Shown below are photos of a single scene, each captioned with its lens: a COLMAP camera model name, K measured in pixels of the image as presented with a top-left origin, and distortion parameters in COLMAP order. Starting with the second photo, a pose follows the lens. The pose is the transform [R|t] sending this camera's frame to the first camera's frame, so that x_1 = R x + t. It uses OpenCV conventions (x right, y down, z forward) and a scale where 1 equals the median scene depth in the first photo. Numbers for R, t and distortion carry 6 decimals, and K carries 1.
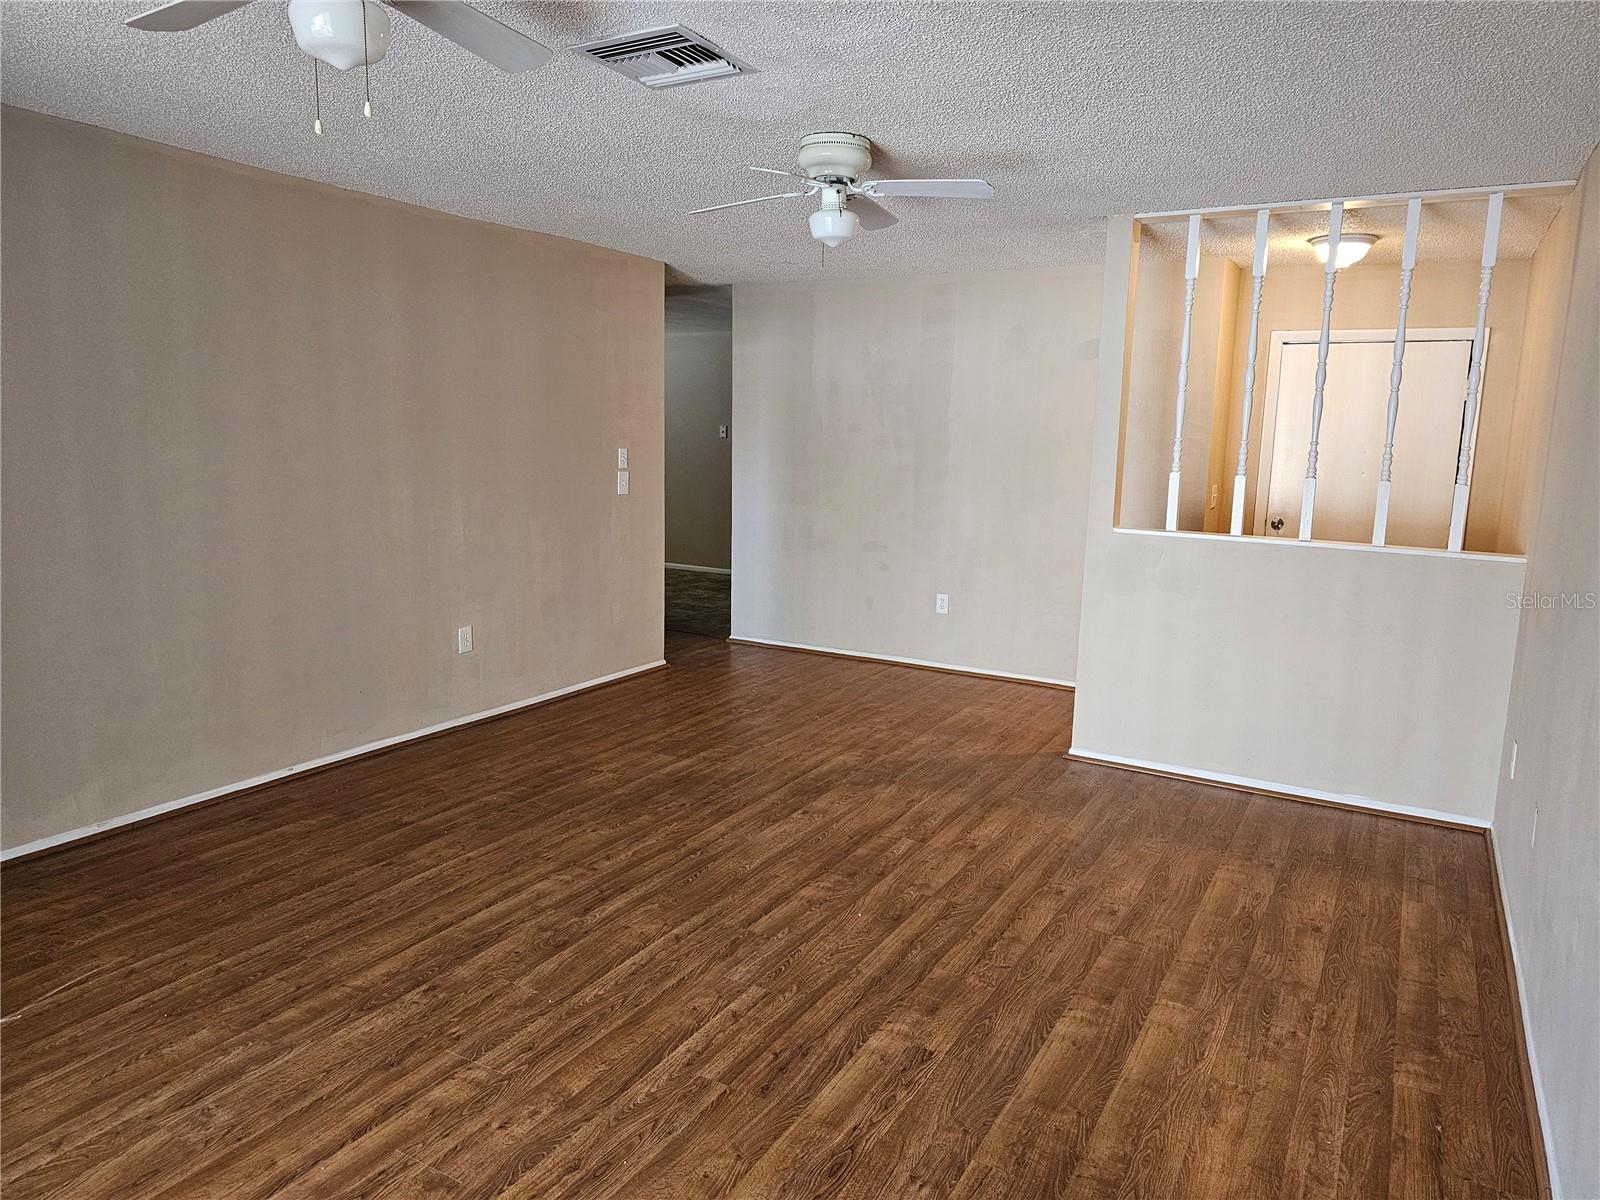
lens RADIAL K [[1084.5, 0, 805.1], [0, 1084.5, 611.0], [0, 0, 1]] dist [0.077132, -0.083238]
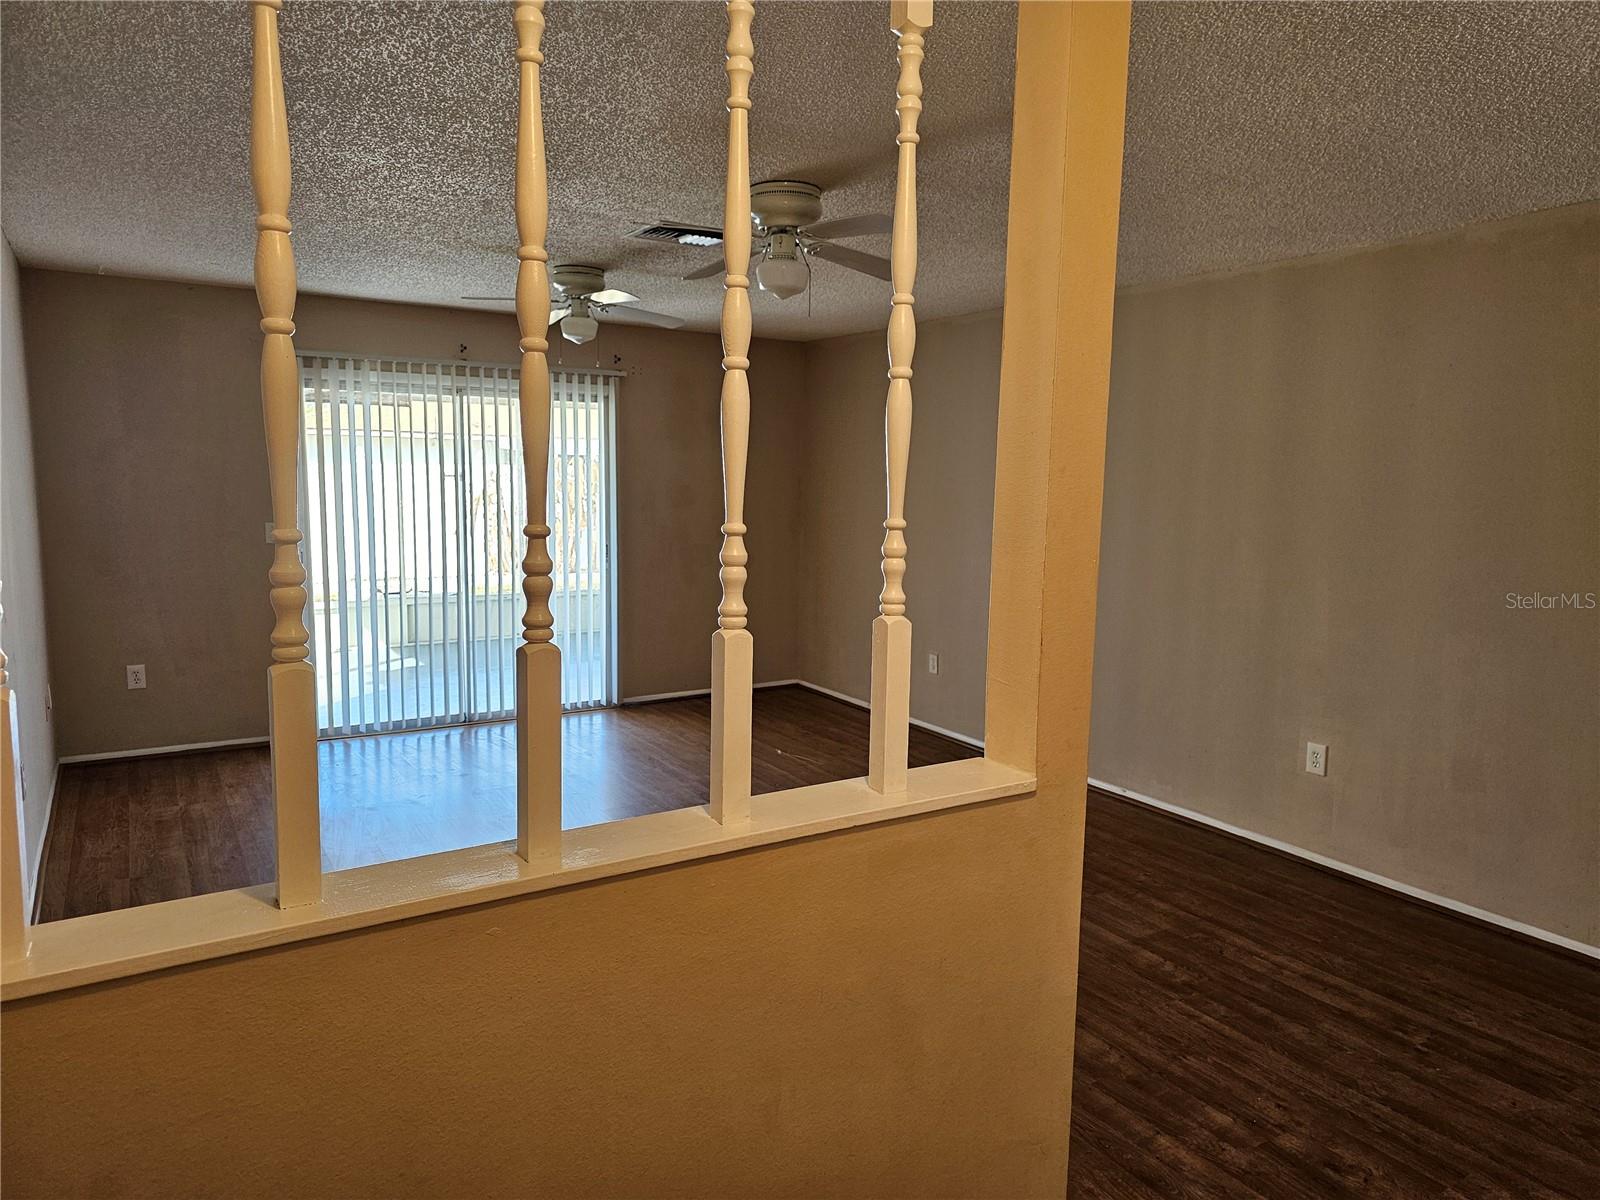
lens RADIAL K [[1084.5, 0, 805.1], [0, 1084.5, 611.0], [0, 0, 1]] dist [0.077132, -0.083238]
pose [[-0.472684, 0.095529, -0.876039, 0.596645], [-0.173422, 0.964583, 0.198757, -0.182459], [0.863999, 0.245874, -0.439376, 1.023887]]
